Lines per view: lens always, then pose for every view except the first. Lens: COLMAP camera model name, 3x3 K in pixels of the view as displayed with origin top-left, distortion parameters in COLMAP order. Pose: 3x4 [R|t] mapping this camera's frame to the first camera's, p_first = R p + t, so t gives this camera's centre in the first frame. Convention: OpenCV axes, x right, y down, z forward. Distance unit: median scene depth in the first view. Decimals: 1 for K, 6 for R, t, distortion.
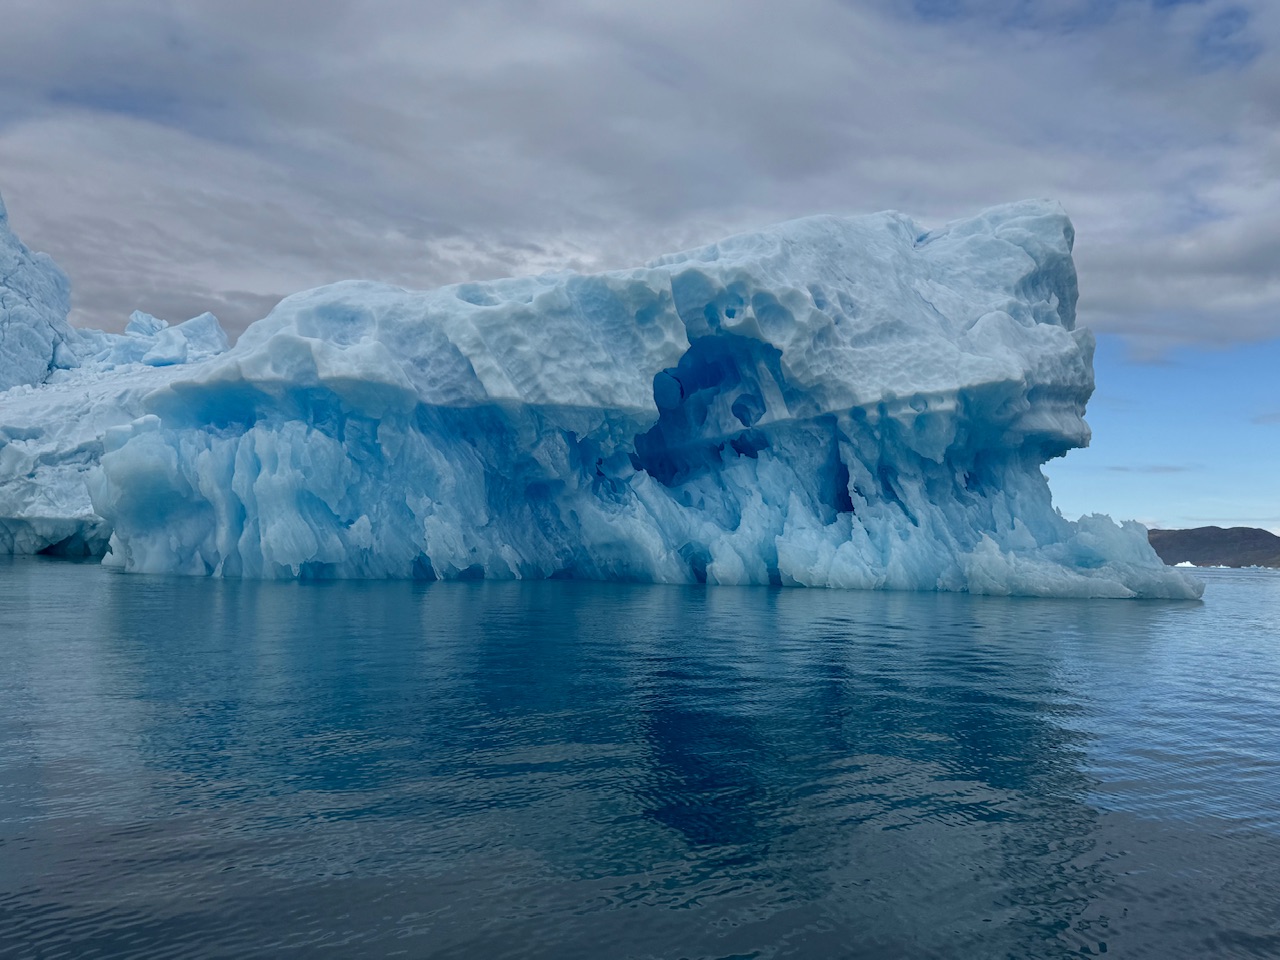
lens RADIAL K [[1219.1, 0, 640.0], [0, 1219.1, 480.0], [0, 0, 1]] dist [0.153095, -0.003844]
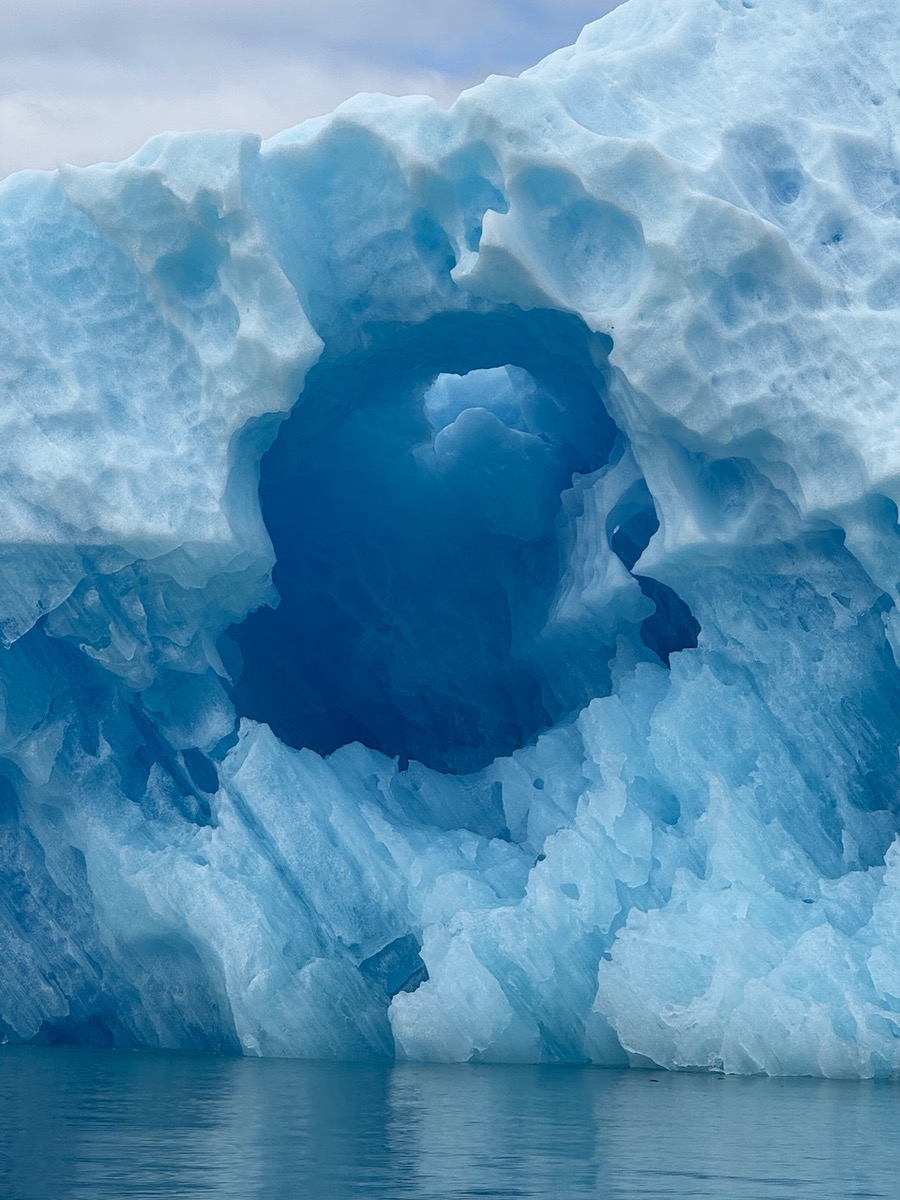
lens RADIAL K [[3410.6, 0, 423.3], [0, 3410.6, 603.1], [0, 0, 1]] dist [-0.307008, 9.049542]
pose [[0.899599, -0.052555, -0.433543, 0.462011], [0.026807, 0.997506, -0.065295, 0.022238], [0.435893, 0.047118, 0.898764, 0.173713]]
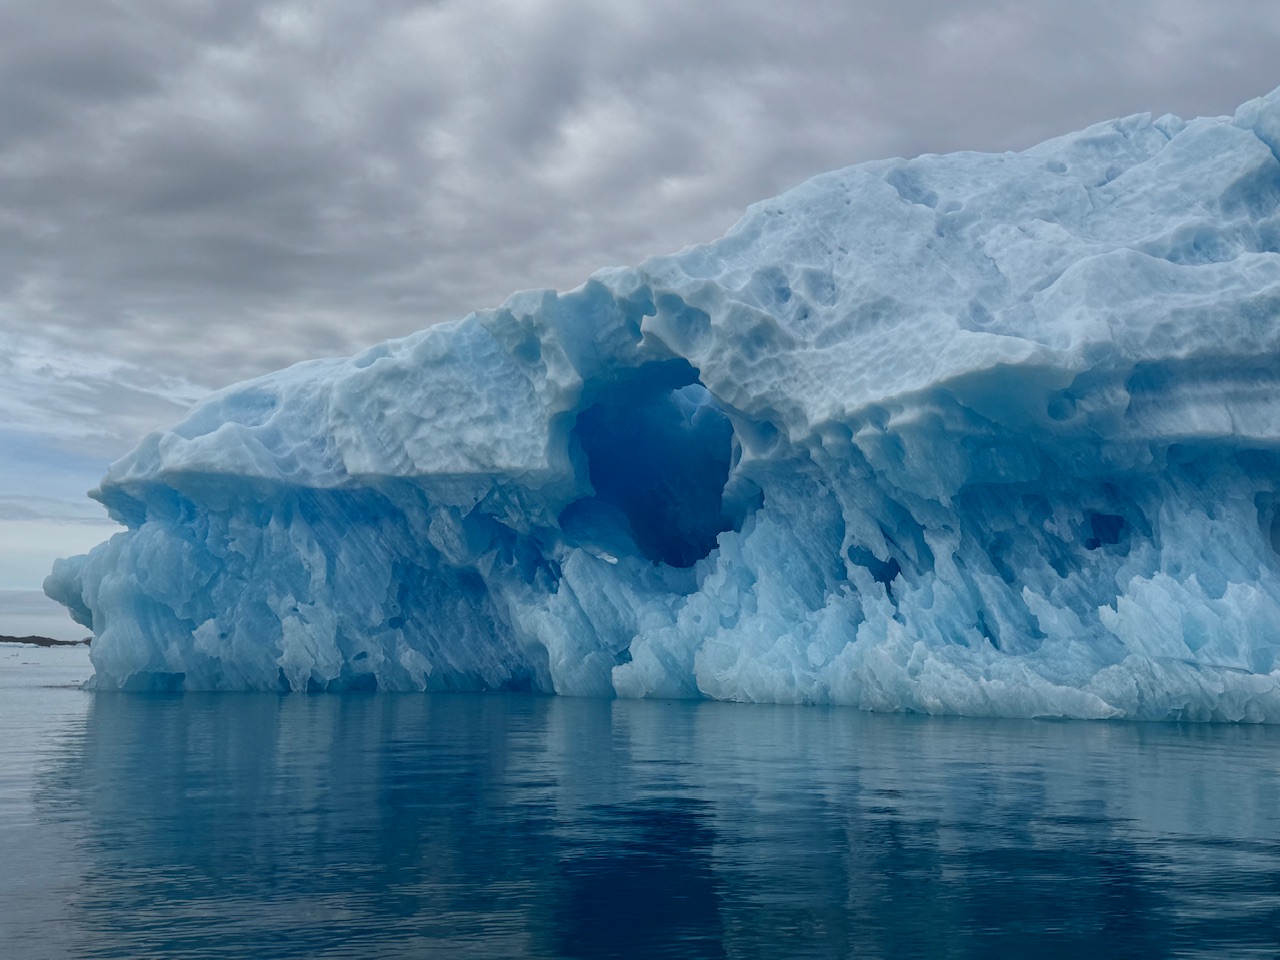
lens RADIAL K [[1515.0, 0, 636.7], [0, 1515.0, 485.0], [0, 0, 1]] dist [0.172726, -0.298073]
pose [[0.755501, -0.091329, -0.648751, 0.664759], [0.047706, 0.995276, -0.084556, 0.035913], [0.653408, 0.032933, 0.756289, 0.308183]]
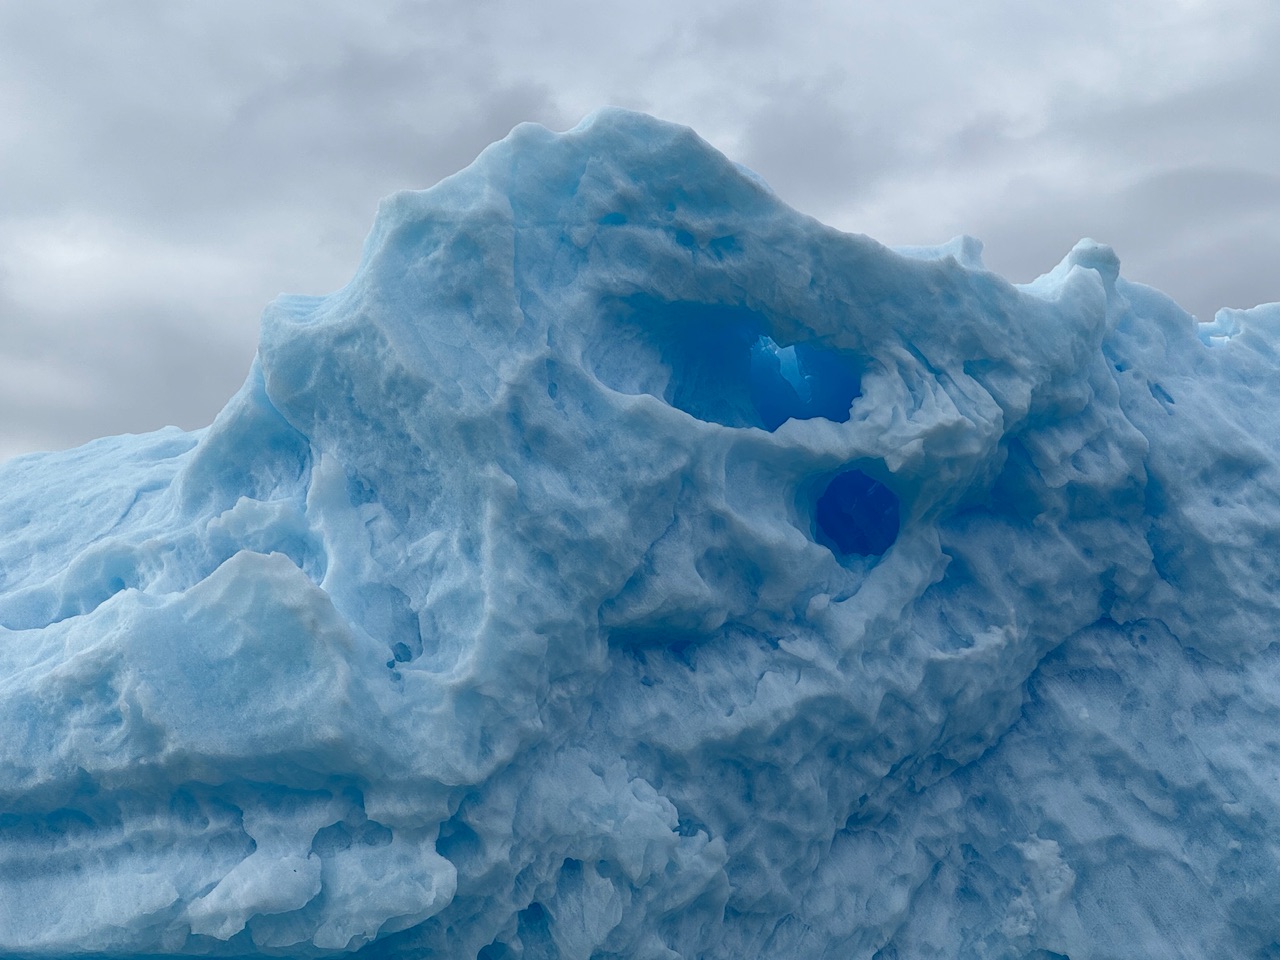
lens RADIAL K [[2984.6, 0, 640.3], [0, 2984.6, 444.5], [0, 0, 1]] dist [-0.266006, 7.750125]
pose [[0.383658, -0.302720, -0.872449, 1.225341], [0.070839, 0.951609, -0.299035, 0.087689], [0.920754, 0.052924, 0.386537, 0.961412]]
